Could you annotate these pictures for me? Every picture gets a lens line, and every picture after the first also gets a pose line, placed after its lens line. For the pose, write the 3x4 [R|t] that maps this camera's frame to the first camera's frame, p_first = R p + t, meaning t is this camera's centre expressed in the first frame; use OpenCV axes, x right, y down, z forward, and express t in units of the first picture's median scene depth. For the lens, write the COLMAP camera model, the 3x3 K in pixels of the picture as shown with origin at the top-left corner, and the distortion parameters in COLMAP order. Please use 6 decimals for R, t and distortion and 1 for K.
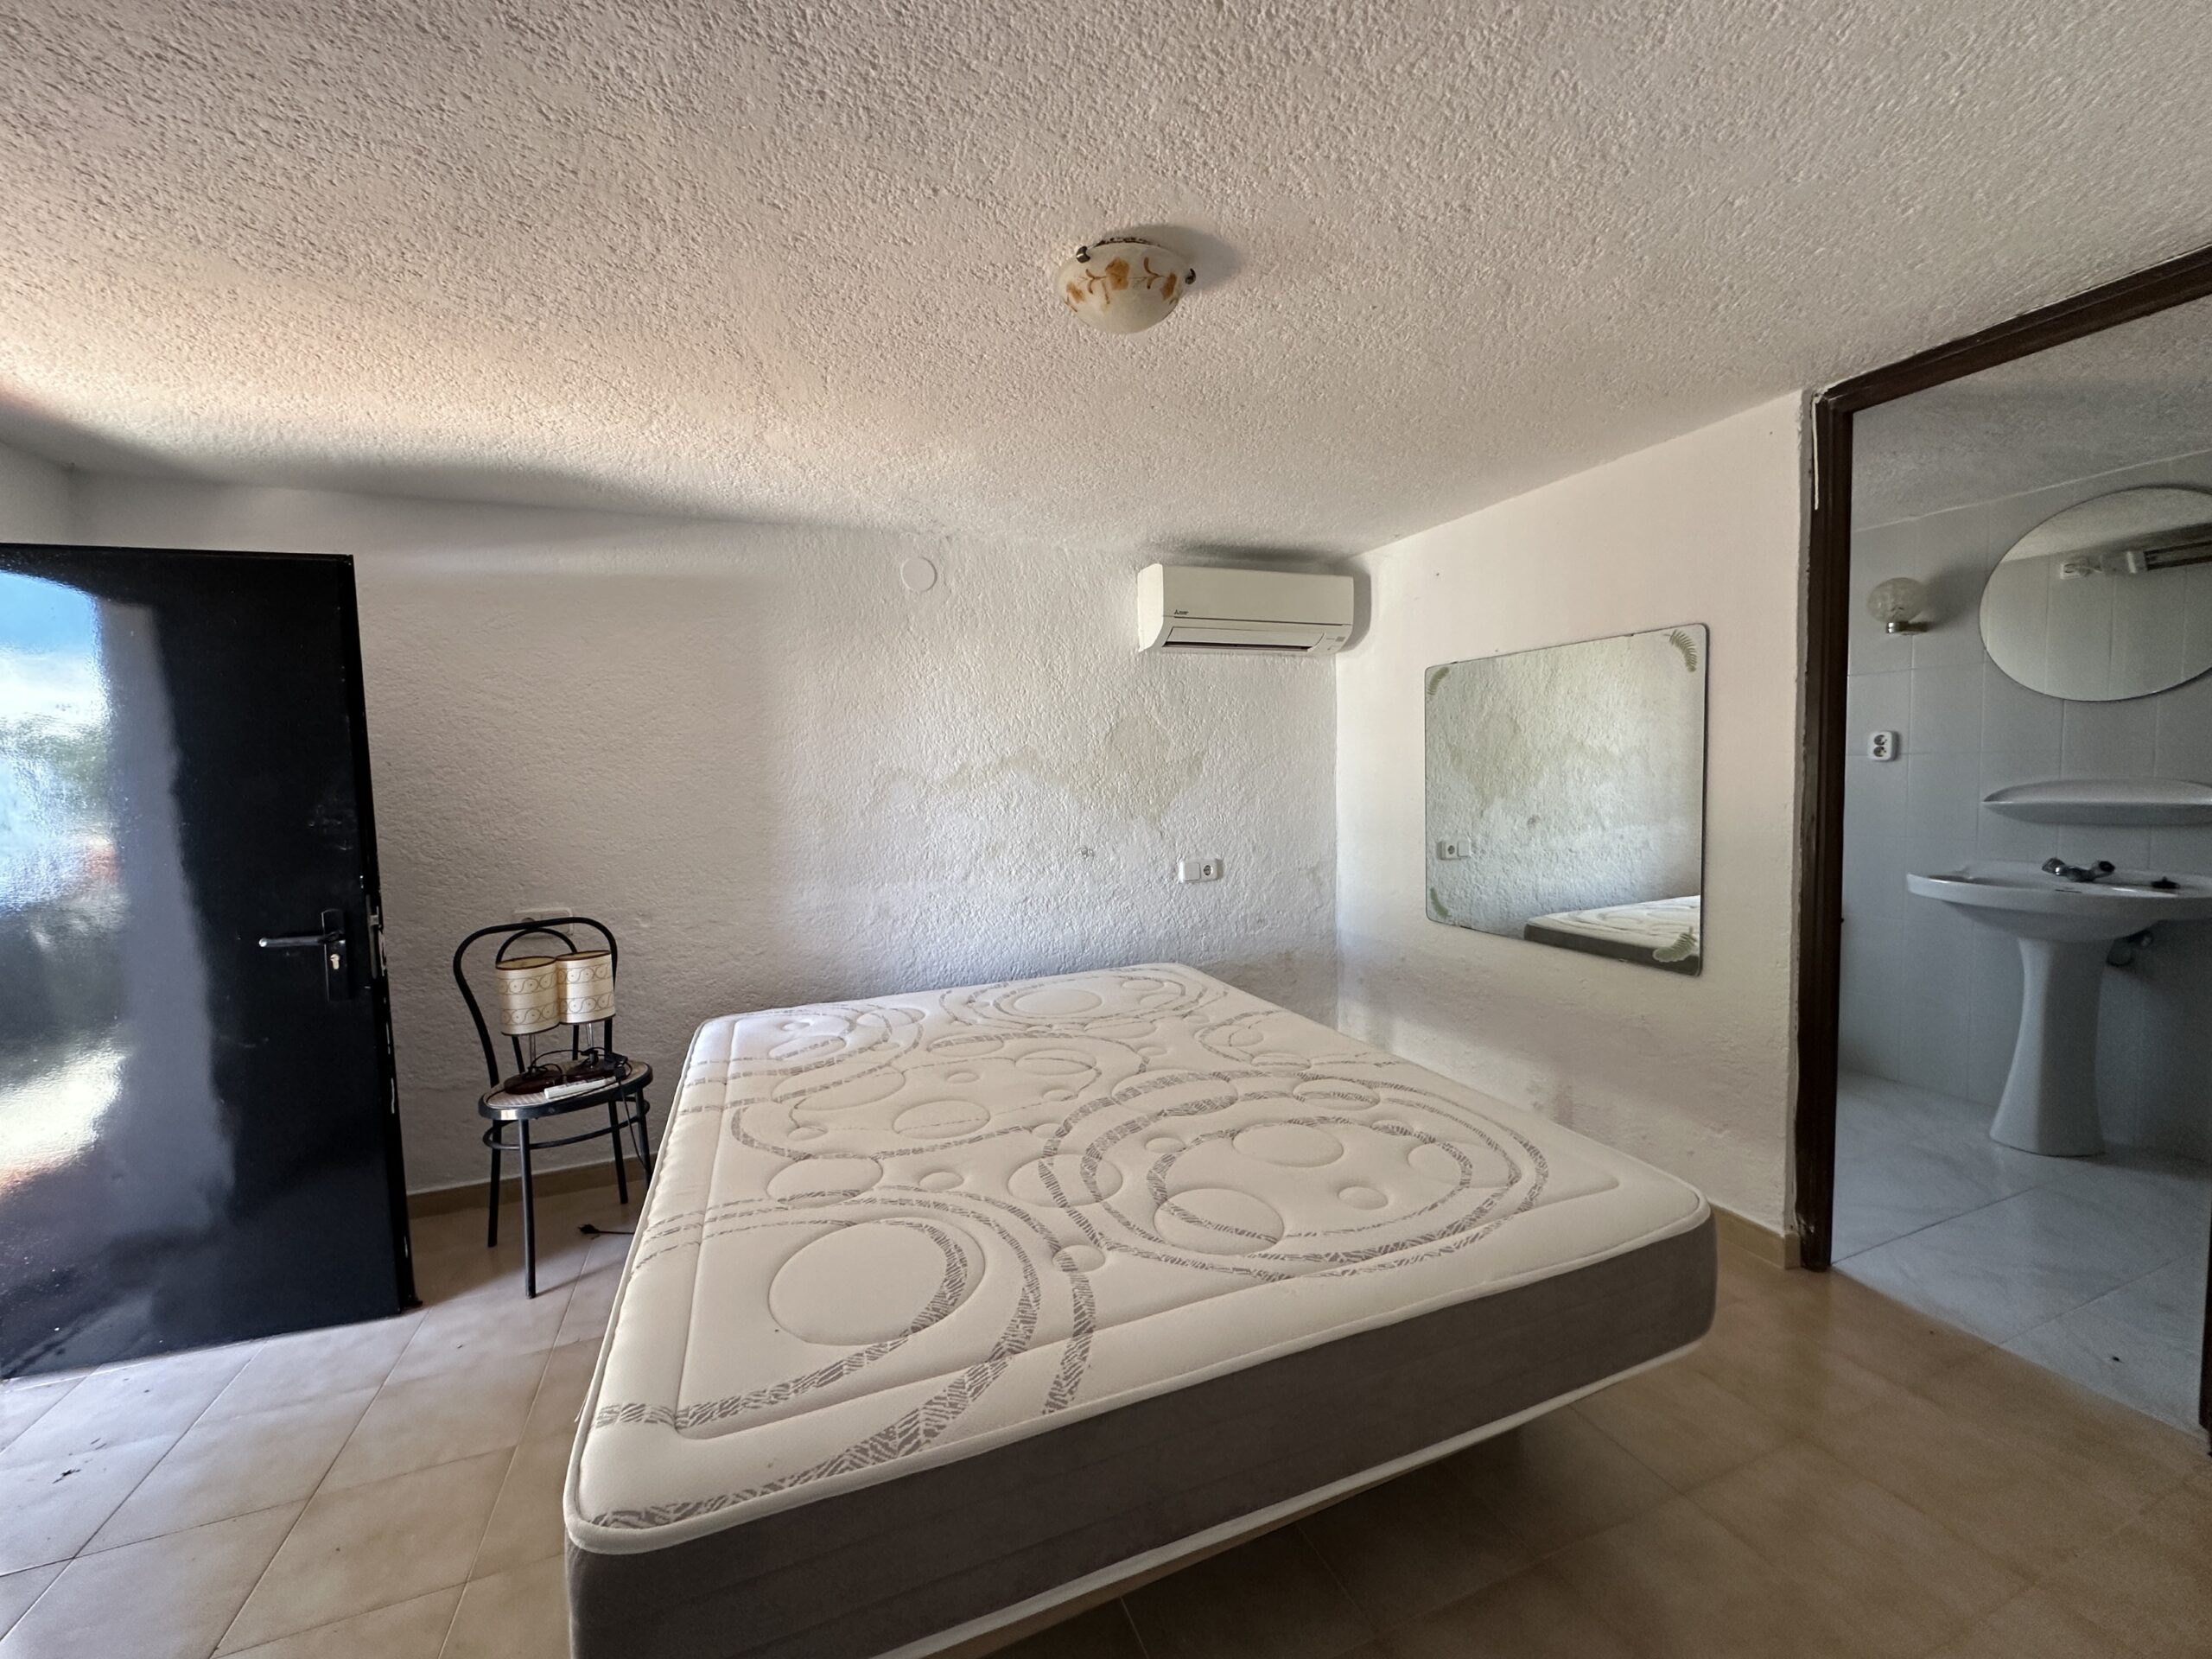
lens RADIAL K [[882.0, 0, 1116.0], [0, 882.0, 828.0], [0, 0, 1]] dist [-0.001016, 0.000253]
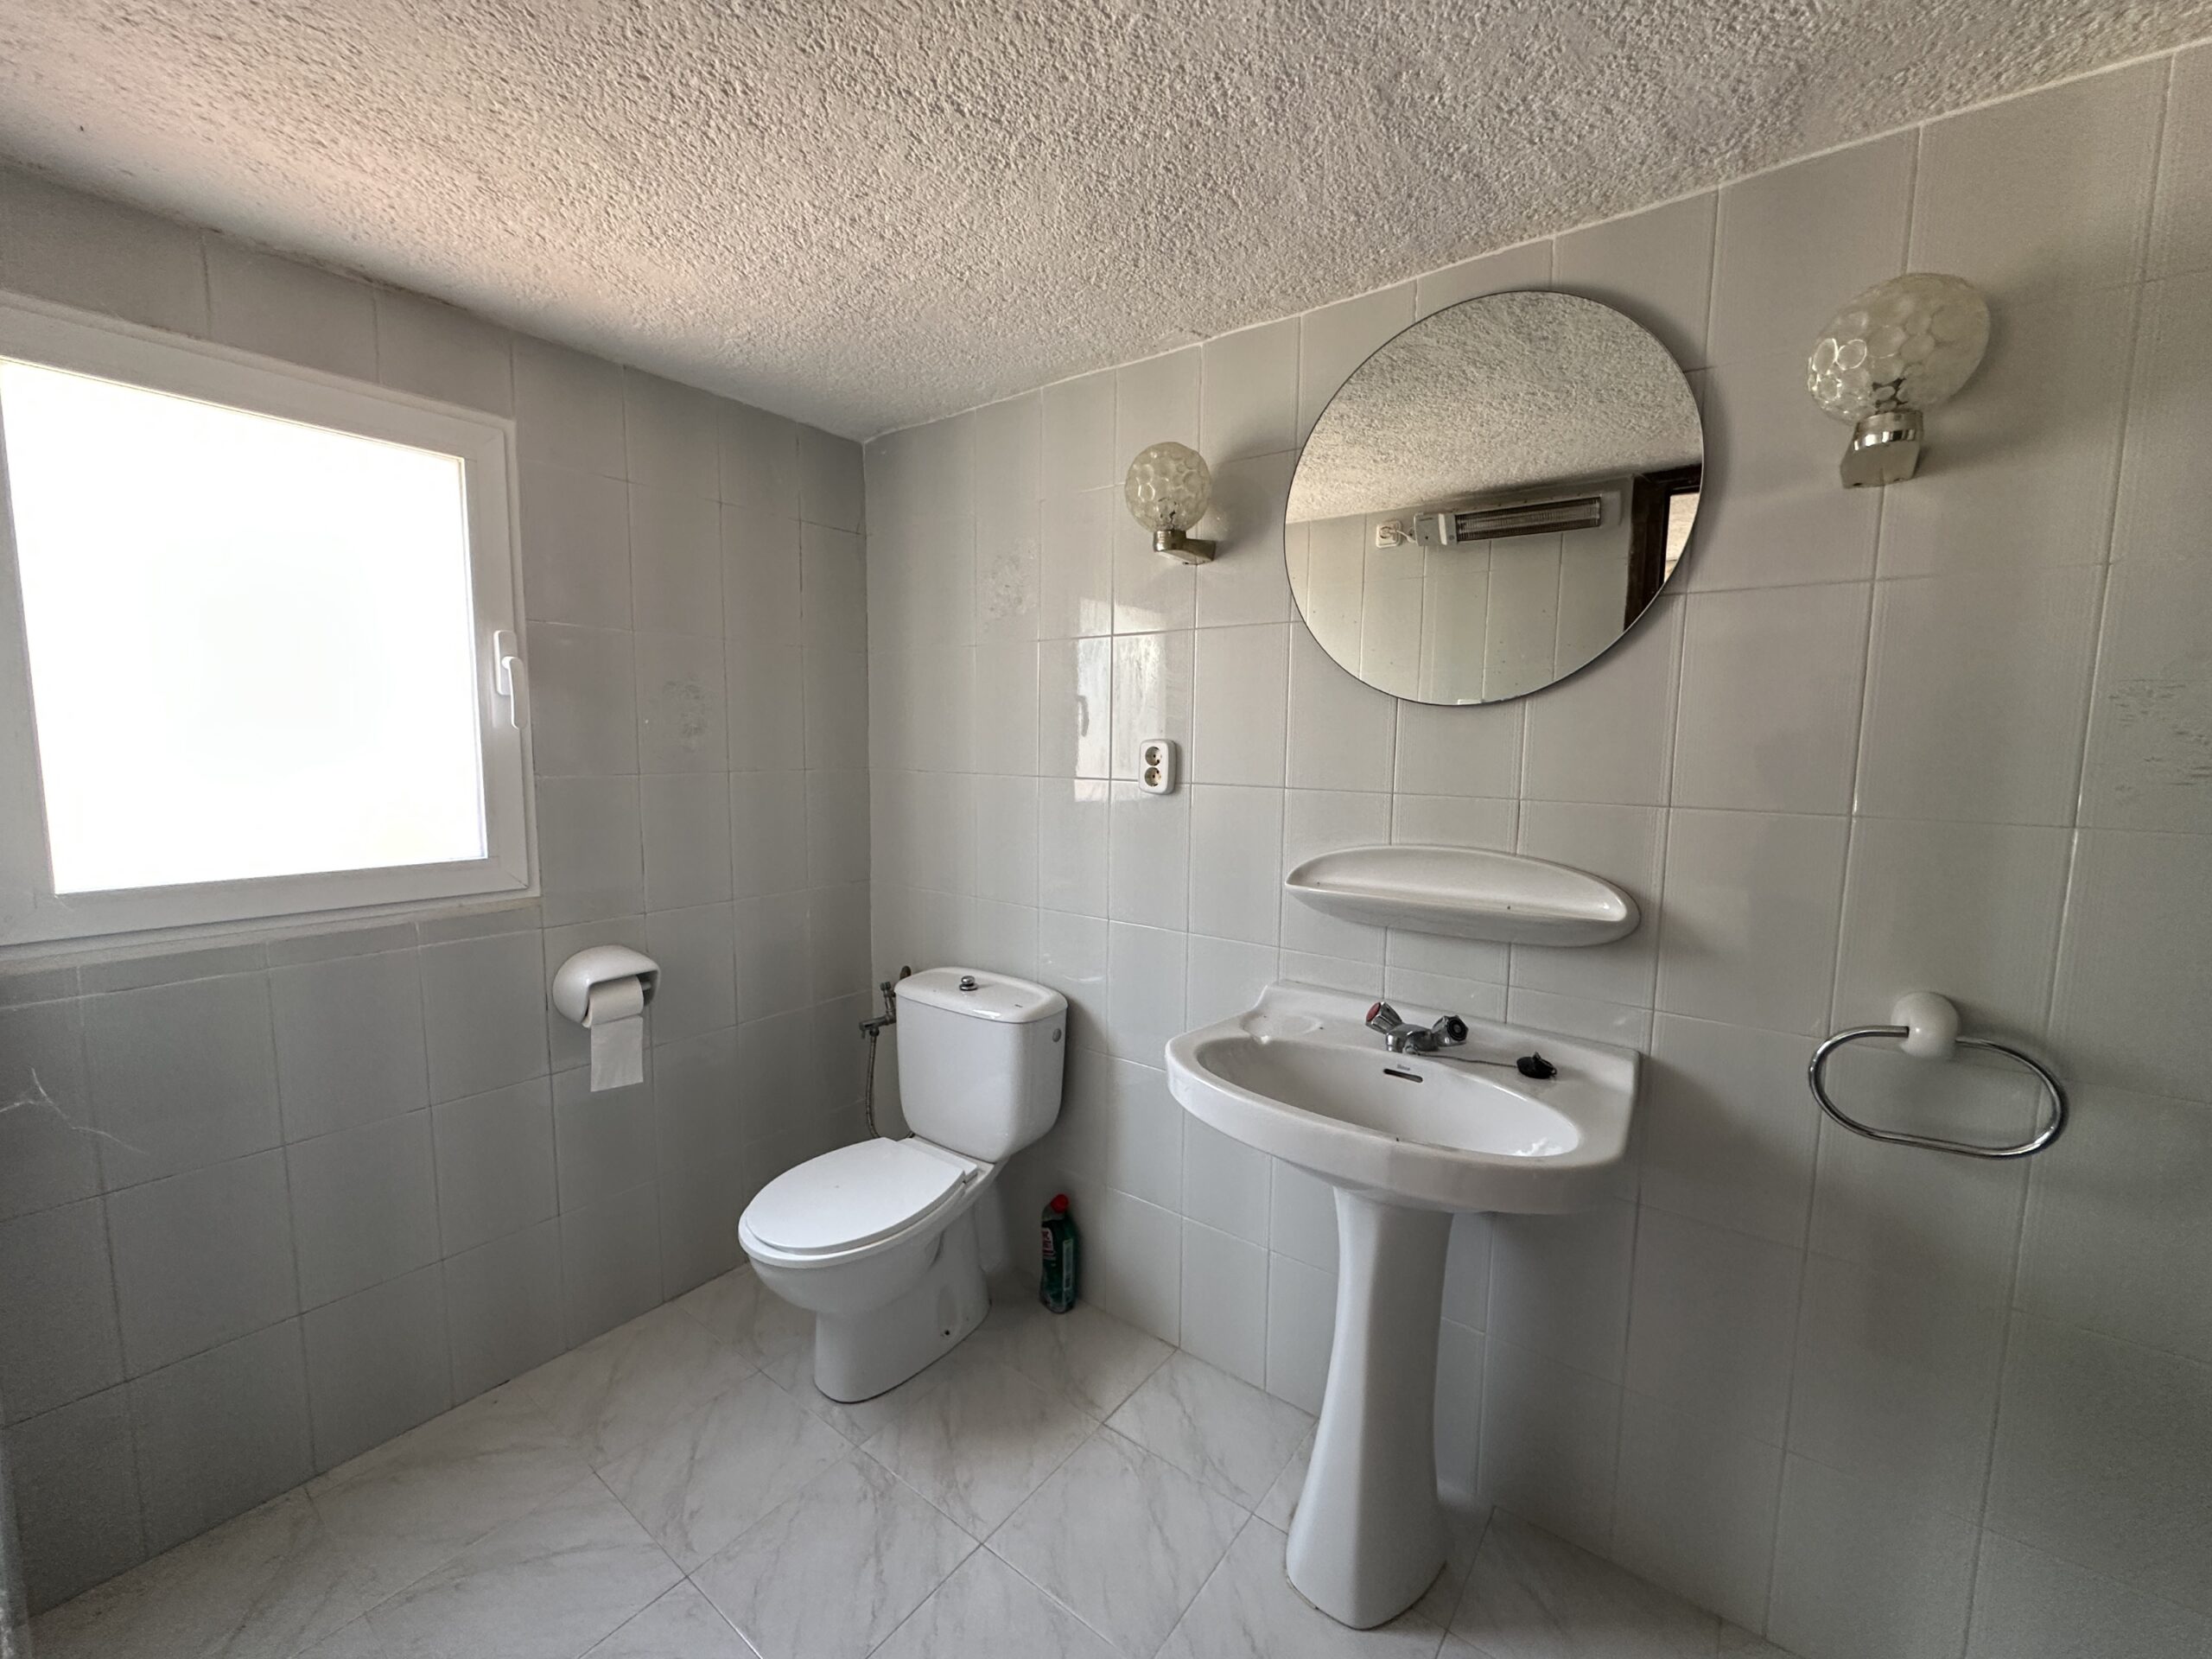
lens RADIAL K [[882.0, 0, 1104.0], [0, 882.0, 830.8], [0, 0, 1]] dist [-0.001016, 0.000253]
pose [[0.854882, -0.014346, 0.518625, 0.574130], [-0.002421, 0.999496, 0.031639, -0.072743], [-0.518817, -0.028303, 0.854416, 0.563888]]
